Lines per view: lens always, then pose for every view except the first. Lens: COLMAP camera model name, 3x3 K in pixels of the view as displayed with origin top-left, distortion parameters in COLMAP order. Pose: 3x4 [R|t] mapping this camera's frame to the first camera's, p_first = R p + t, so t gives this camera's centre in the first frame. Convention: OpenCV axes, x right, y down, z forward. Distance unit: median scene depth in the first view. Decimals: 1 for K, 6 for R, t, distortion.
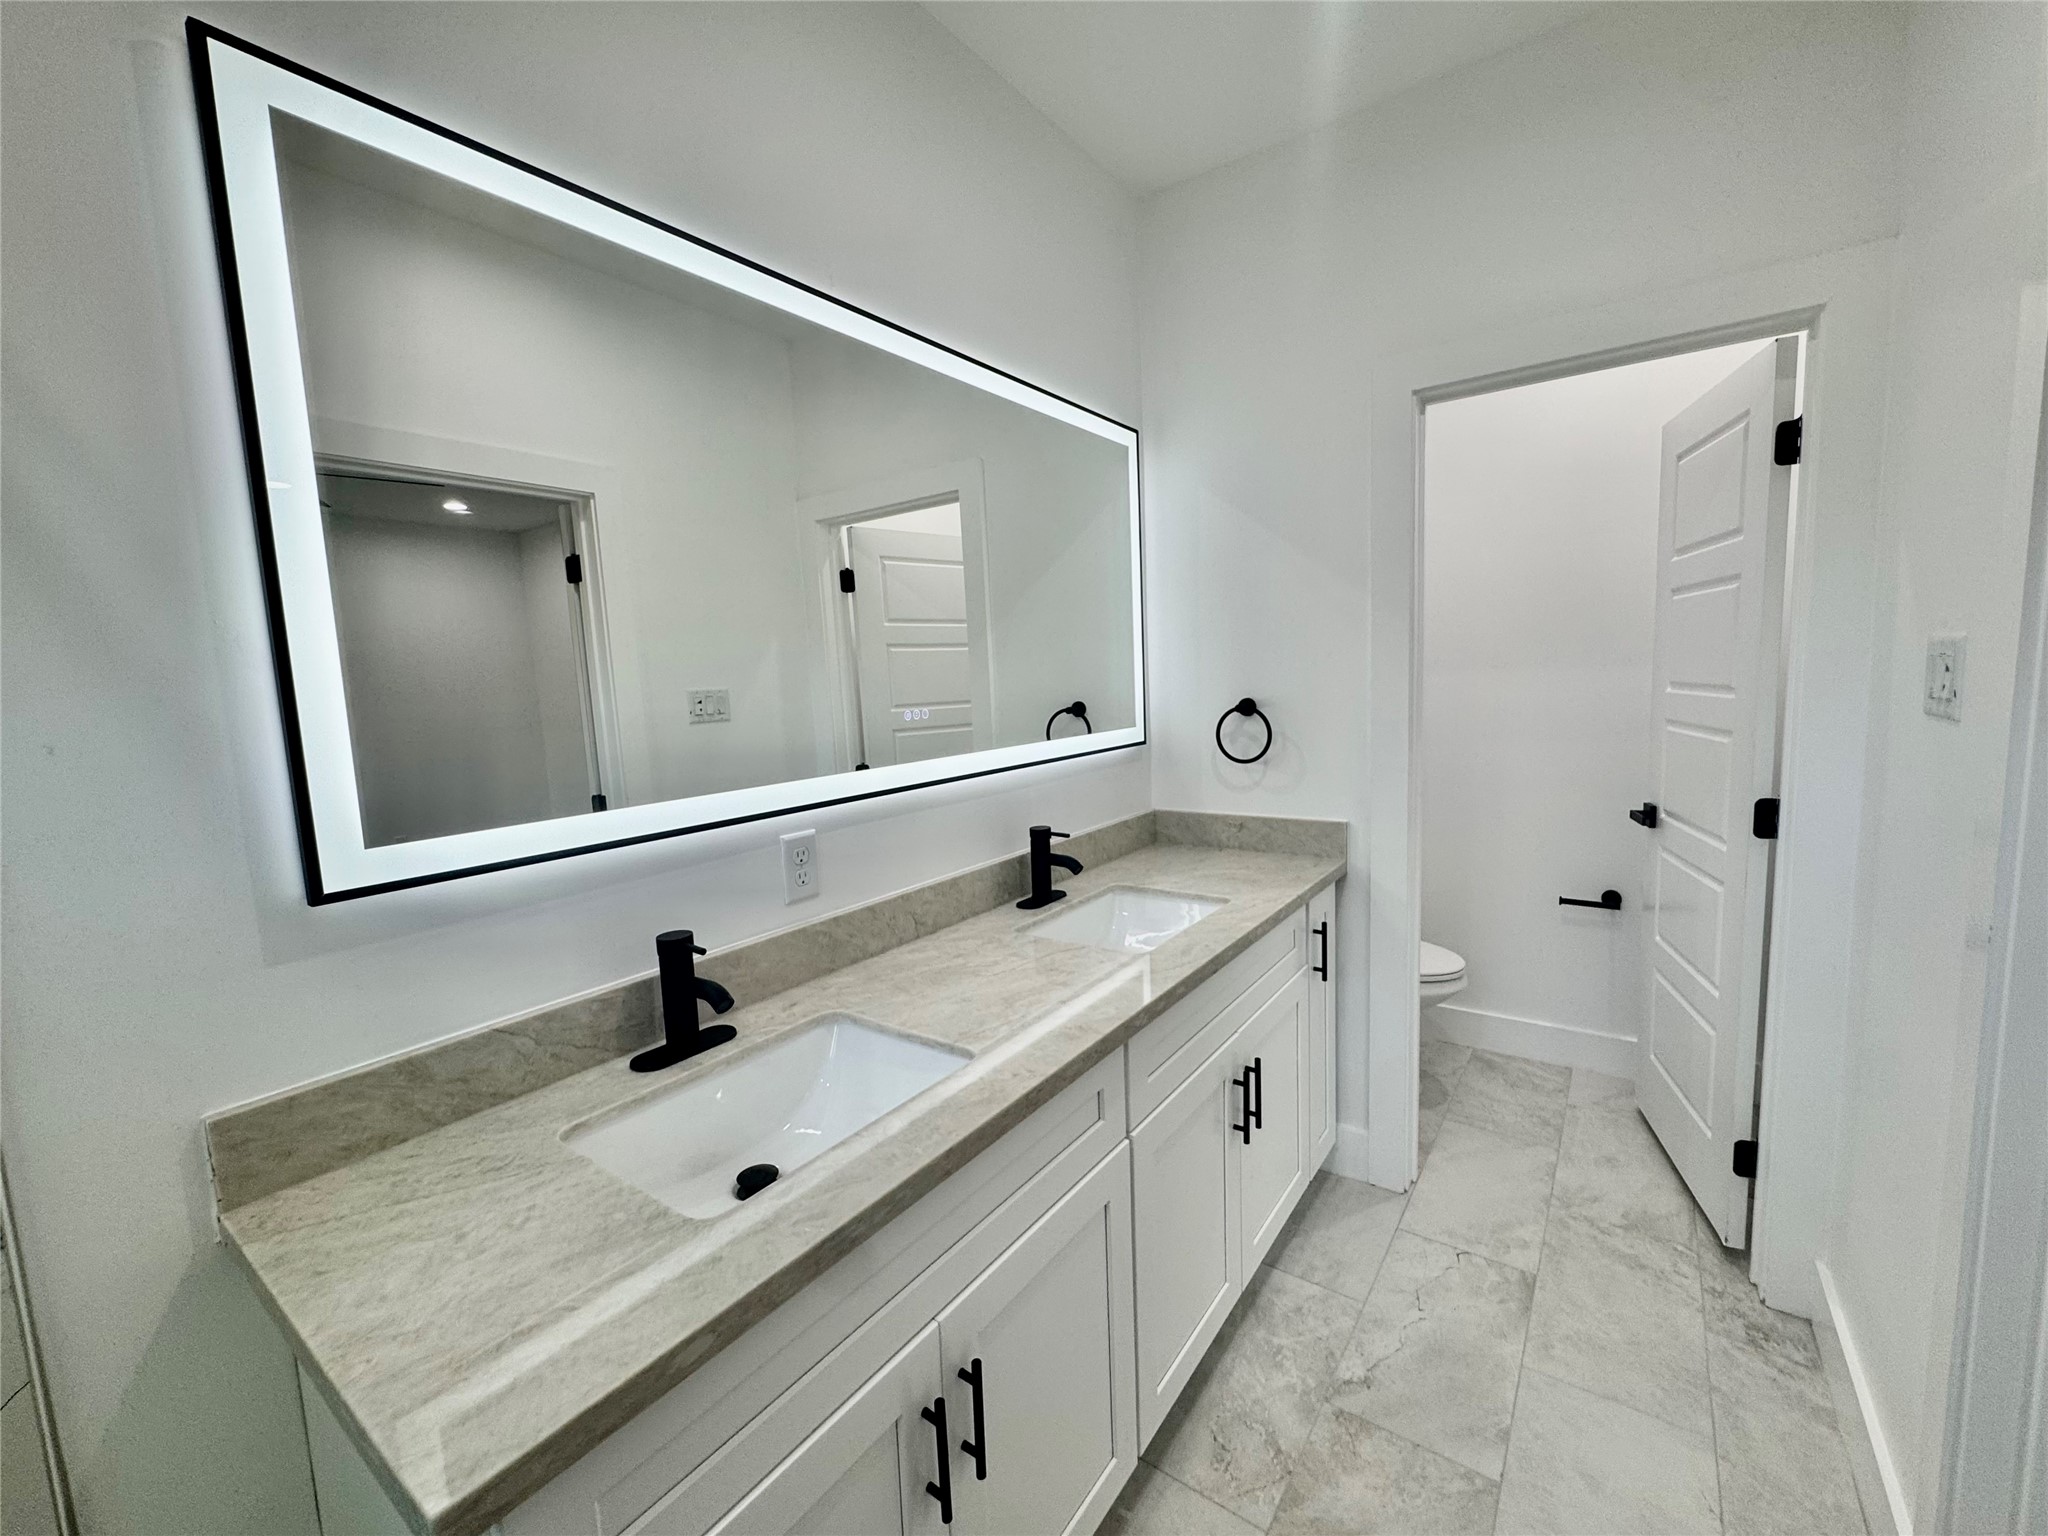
lens RADIAL K [[854.6, 0, 1032.8], [0, 854.6, 771.9], [0, 0, 1]] dist [-0.002379, -0.000442]
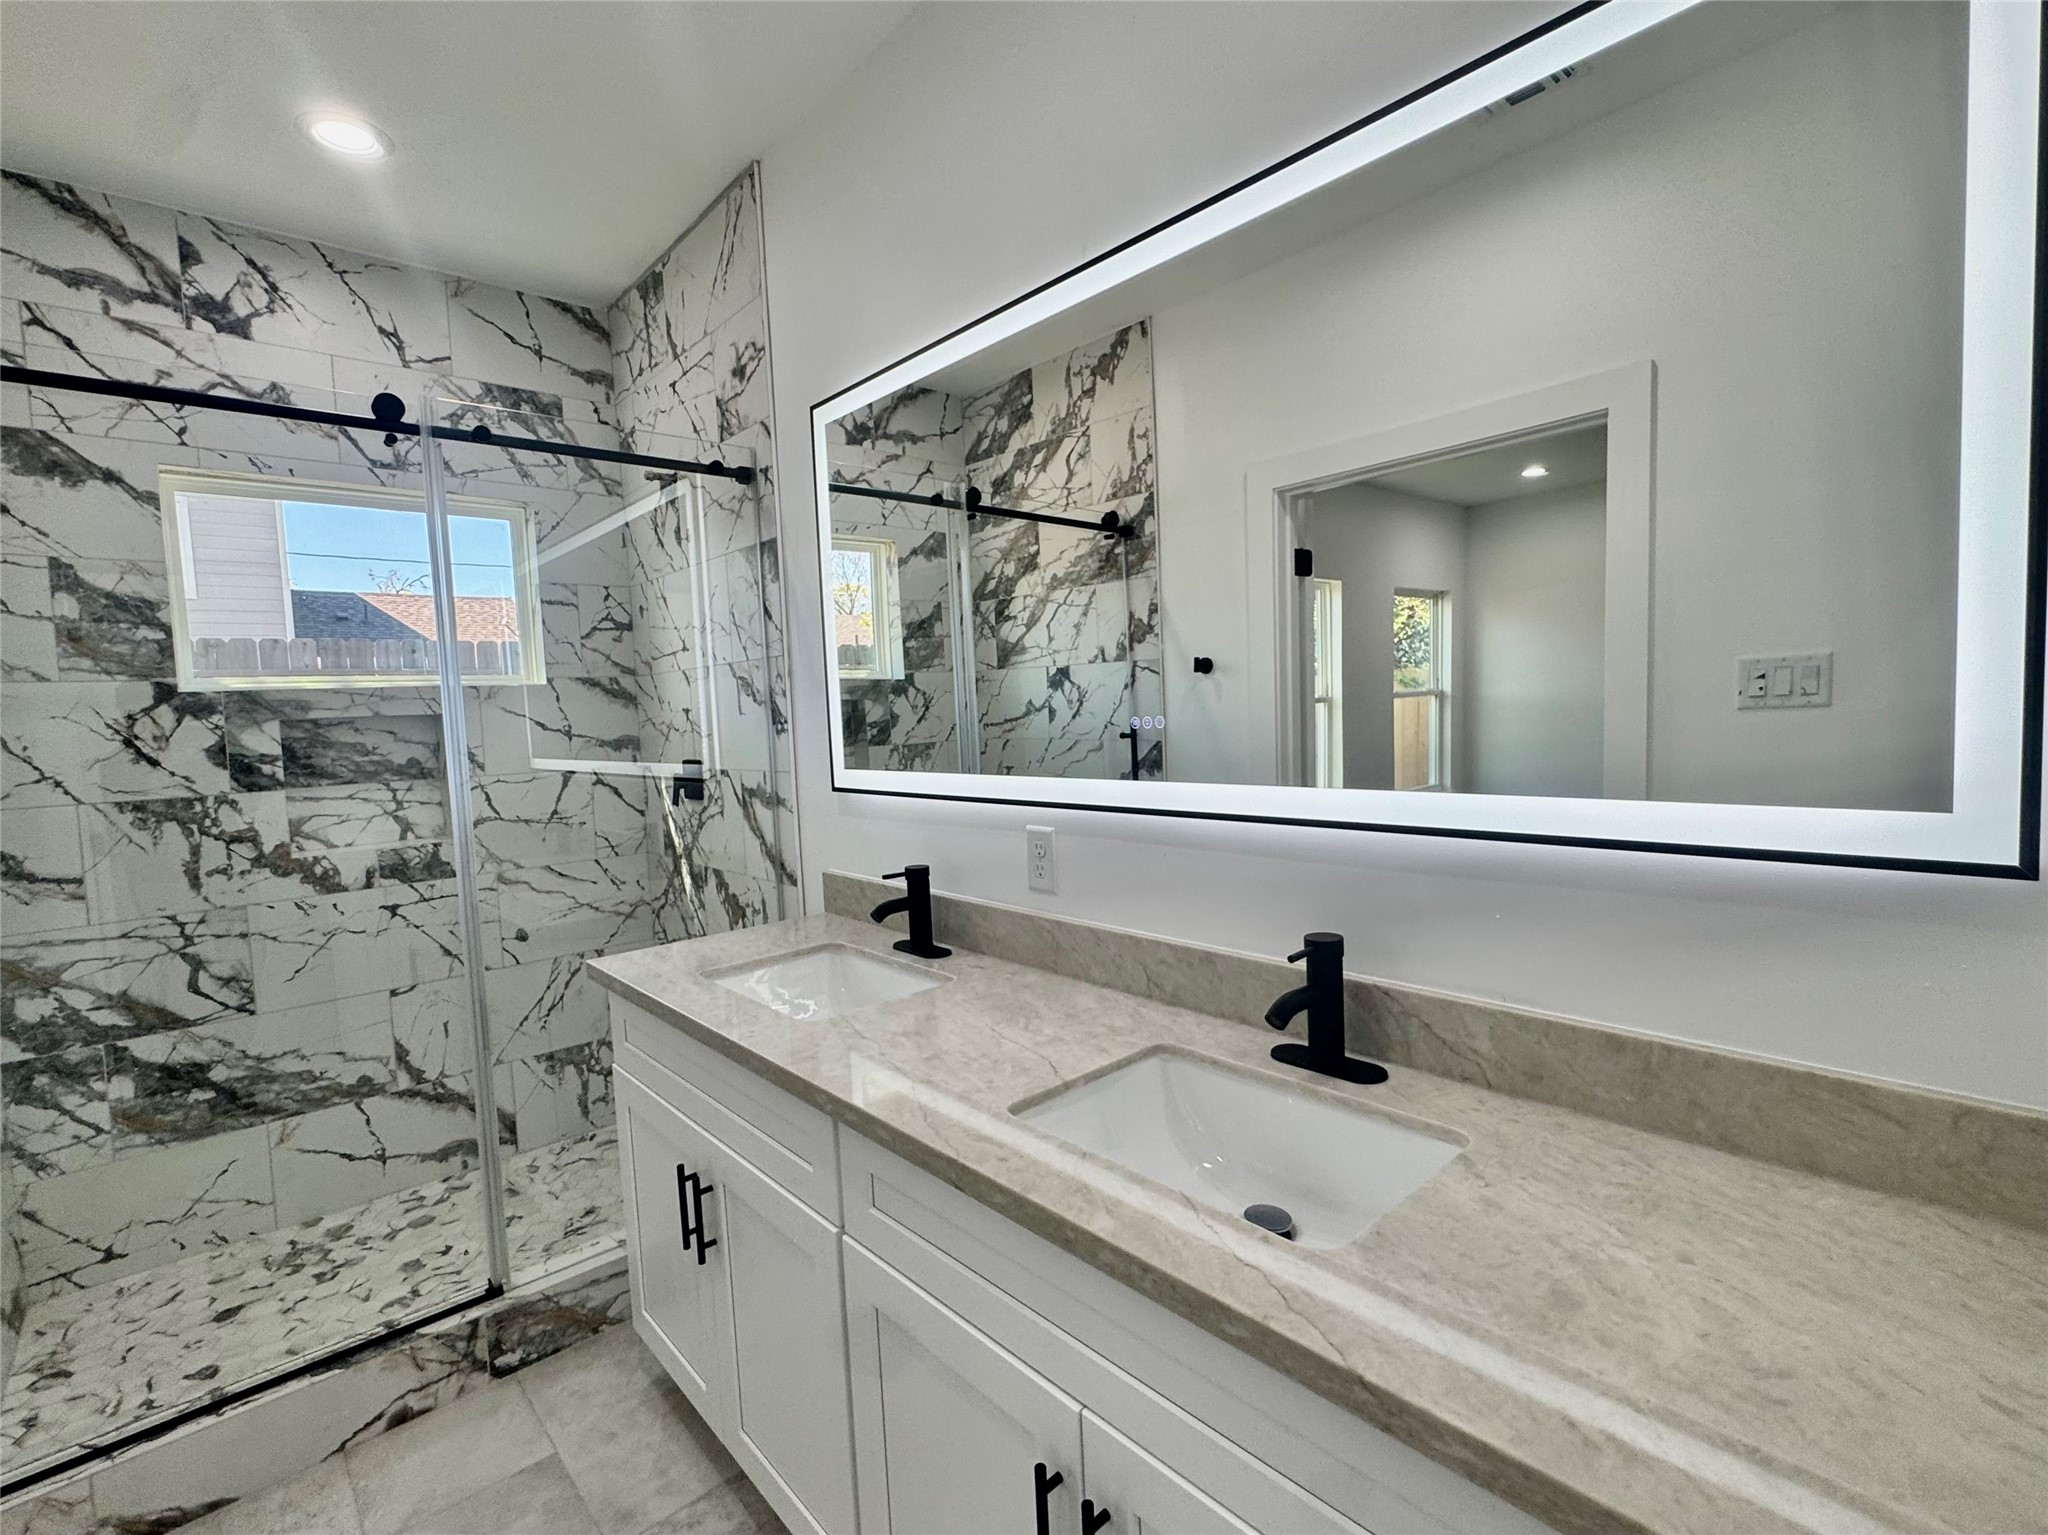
lens RADIAL K [[943.0, 0, 1024.0], [0, 943.0, 767.5], [0, 0, 1]] dist [-0.000159, -0.000048]
pose [[-0.205327, 0.126920, -0.970429, 0.771732], [-0.055843, 0.988421, 0.141088, -0.150631], [0.977099, 0.083161, -0.195861, 1.085732]]
